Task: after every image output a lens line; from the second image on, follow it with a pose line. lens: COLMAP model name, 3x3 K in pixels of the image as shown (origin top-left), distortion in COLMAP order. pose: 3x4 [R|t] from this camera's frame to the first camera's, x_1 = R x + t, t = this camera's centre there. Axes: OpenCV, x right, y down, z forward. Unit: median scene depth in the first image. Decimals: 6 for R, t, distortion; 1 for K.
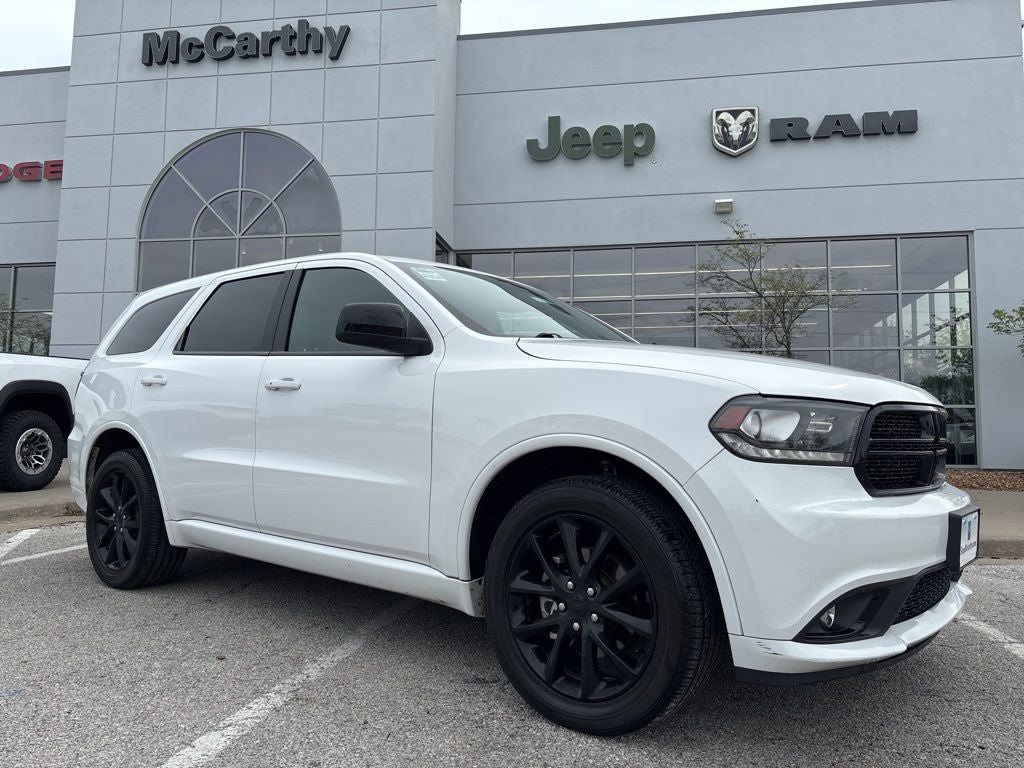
lens RADIAL K [[771.1, 0, 516.3], [0, 771.1, 389.4], [0, 0, 1]] dist [0.050160, -0.061059]
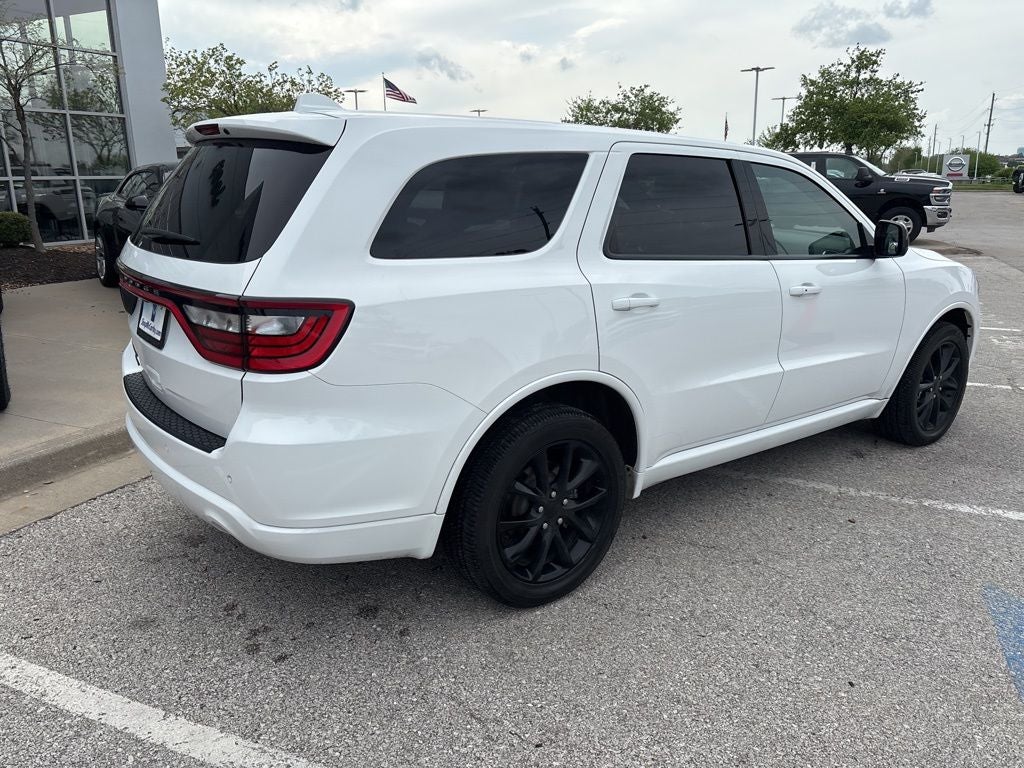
lens RADIAL K [[771.1, 0, 504.1], [0, 771.1, 377.5], [0, 0, 1]] dist [0.050160, -0.061059]
pose [[0.226117, -0.257910, 0.939337, -1.772334], [-0.058869, 0.958931, 0.277462, -0.201711], [-0.972320, -0.118037, 0.201648, 1.454850]]
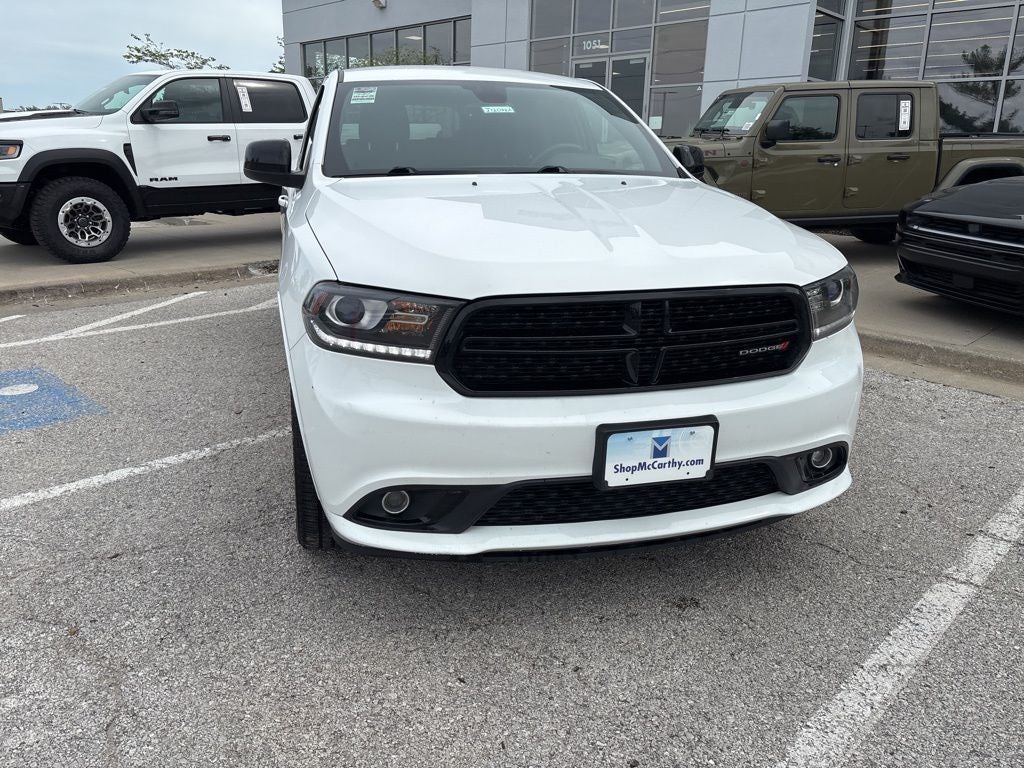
lens RADIAL K [[771.1, 0, 507.4], [0, 771.1, 377.3], [0, 0, 1]] dist [0.050160, -0.061059]
pose [[0.815591, 0.161266, -0.555701, 0.825981], [0.027844, 0.948326, 0.316073, -0.141787], [0.577958, -0.273259, 0.768957, 0.273525]]
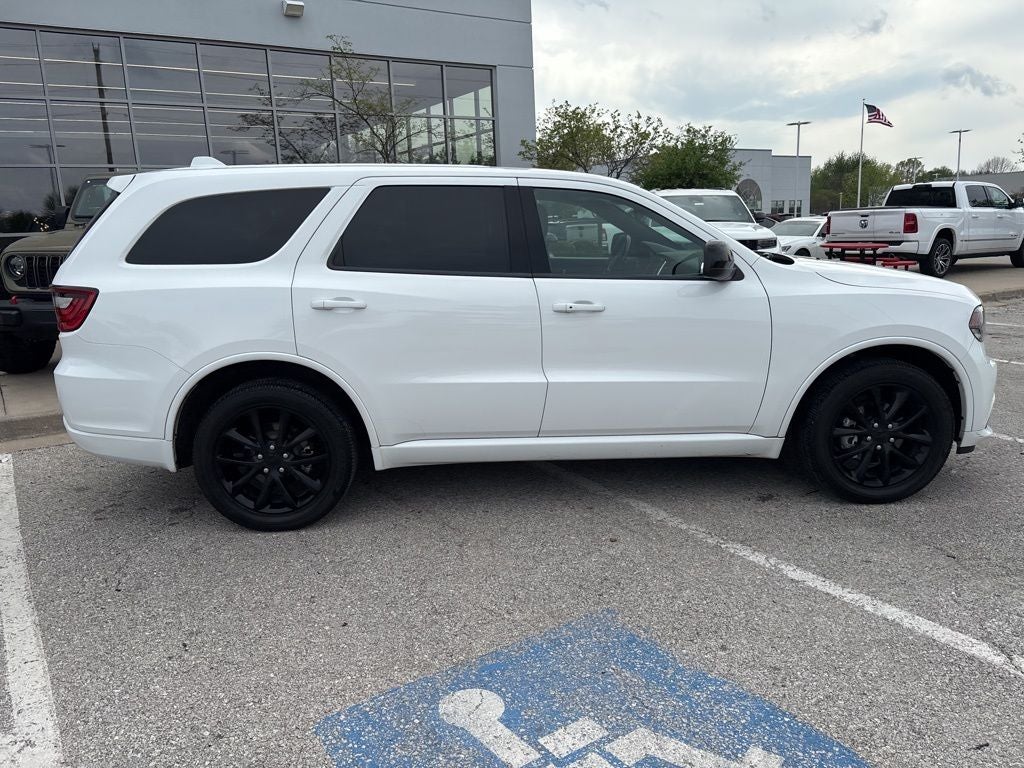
lens RADIAL K [[771.1, 0, 508.3], [0, 771.1, 386.4], [0, 0, 1]] dist [0.050160, -0.061059]
pose [[0.729632, -0.177635, 0.660366, -1.396503], [-0.003118, 0.964799, 0.262971, -0.231923], [-0.683833, -0.193931, 0.703394, 0.333030]]
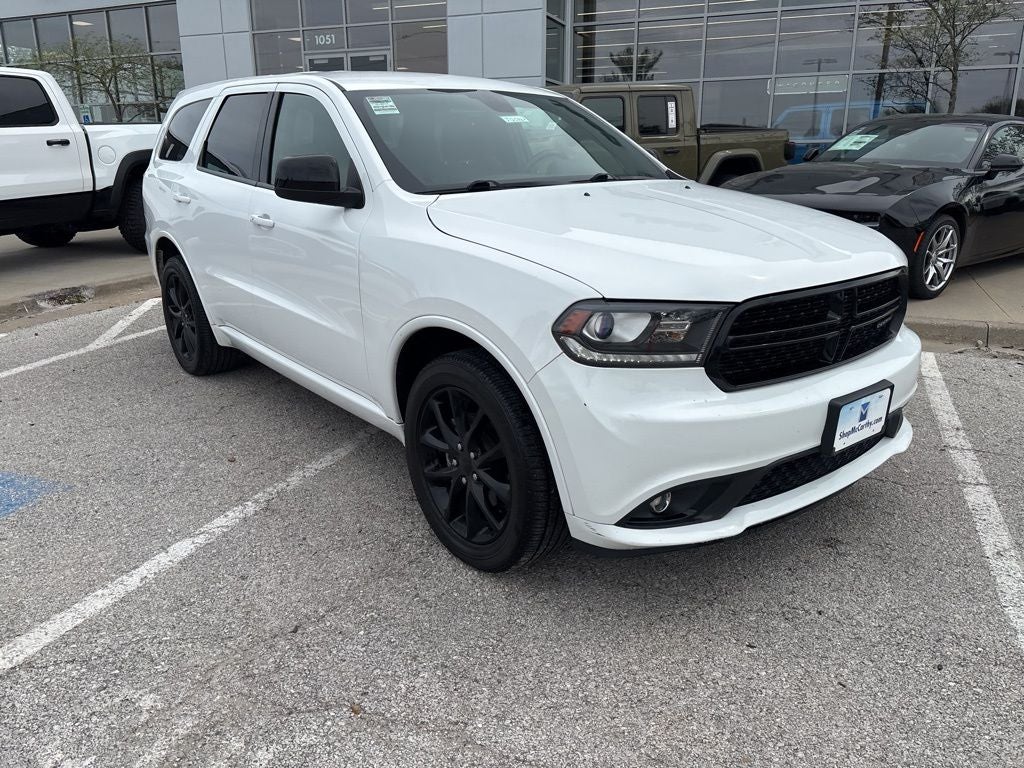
lens RADIAL K [[771.1, 0, 508.6], [0, 771.1, 391.0], [0, 0, 1]] dist [0.050160, -0.061059]
pose [[0.977108, 0.044525, -0.208032, 0.321348], [0.031538, 0.936733, 0.348620, -0.182958], [0.210393, -0.347201, 0.913885, 0.021884]]
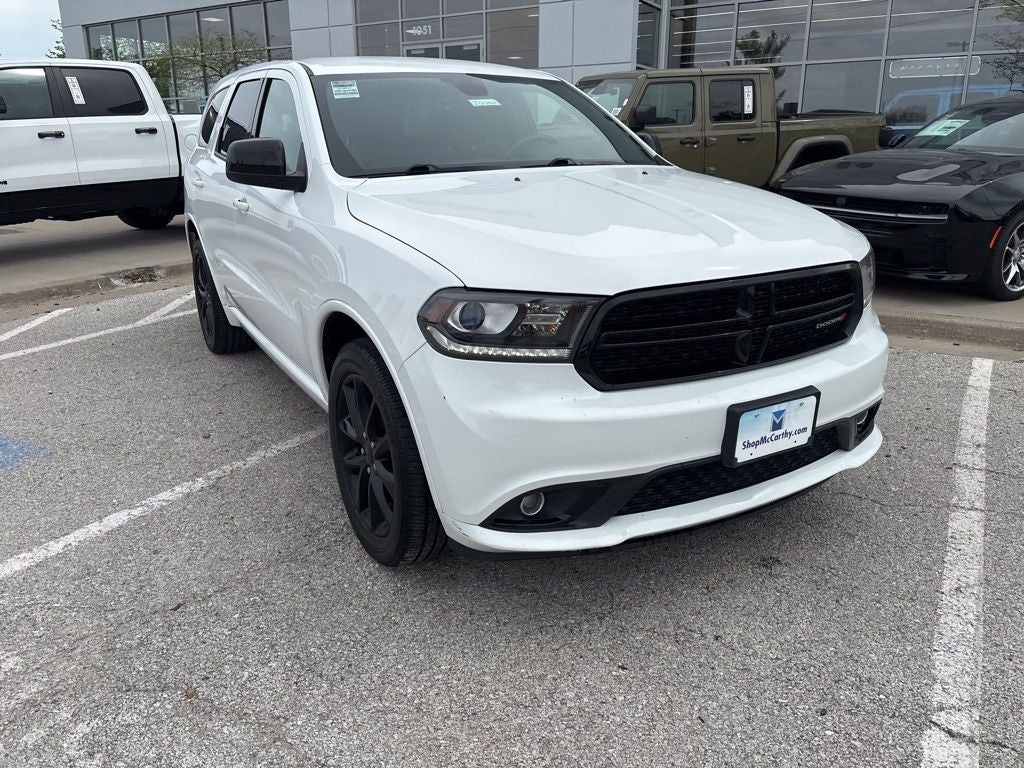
lens RADIAL K [[771.1, 0, 509.1], [0, 771.1, 379.9], [0, 0, 1]] dist [0.050160, -0.061059]
pose [[0.933170, 0.086311, -0.348920, 0.555557], [0.041459, 0.938416, 0.343011, -0.163993], [0.357038, -0.334553, 0.872123, 0.127796]]
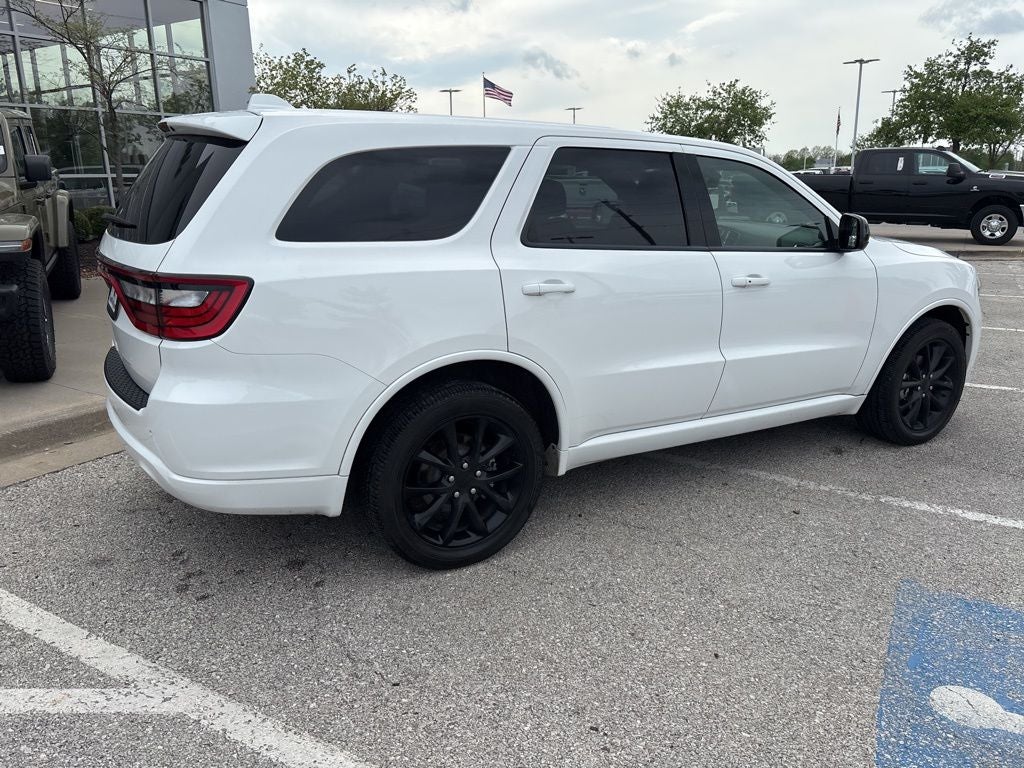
lens RADIAL K [[771.1, 0, 504.8], [0, 771.1, 375.2], [0, 0, 1]] dist [0.050160, -0.061059]
pose [[0.347169, -0.248365, 0.904316, -1.775757], [-0.053767, 0.957436, 0.283595, -0.210115], [-0.936260, -0.147078, 0.319038, 1.186663]]
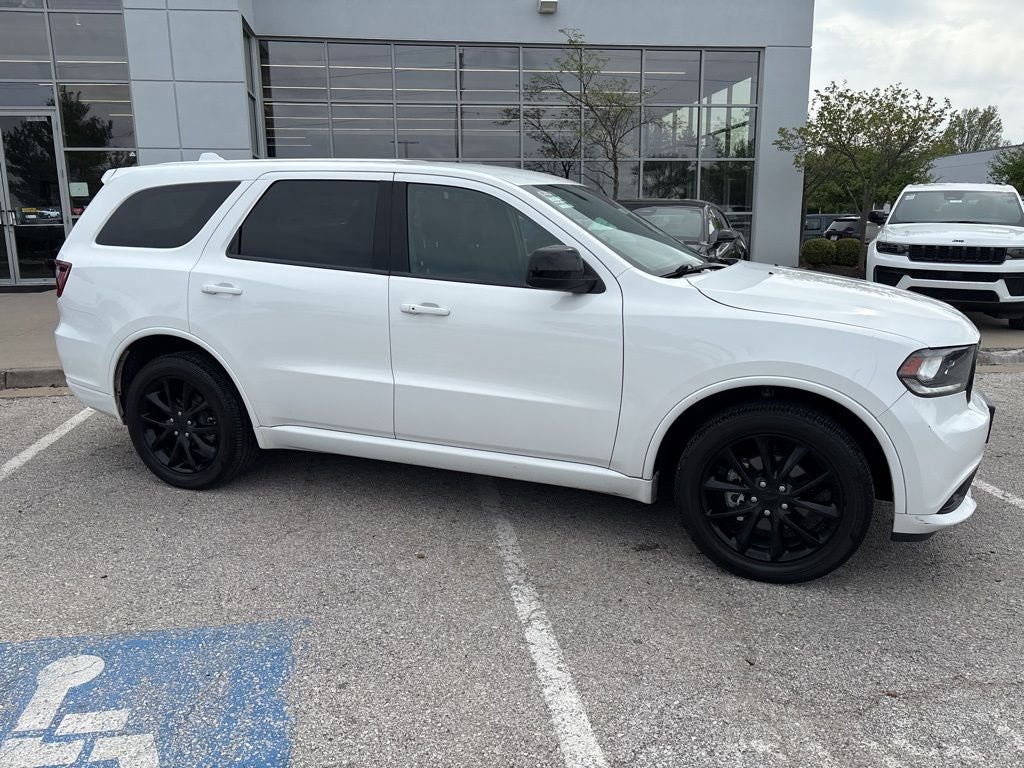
lens RADIAL K [[771.1, 0, 508.7], [0, 771.1, 387.5], [0, 0, 1]] dist [0.050160, -0.061059]
pose [[0.949695, -0.083931, 0.301721, -0.643944], [-0.002724, 0.961169, 0.275947, -0.241388], [-0.313165, -0.262887, 0.912589, -0.035231]]
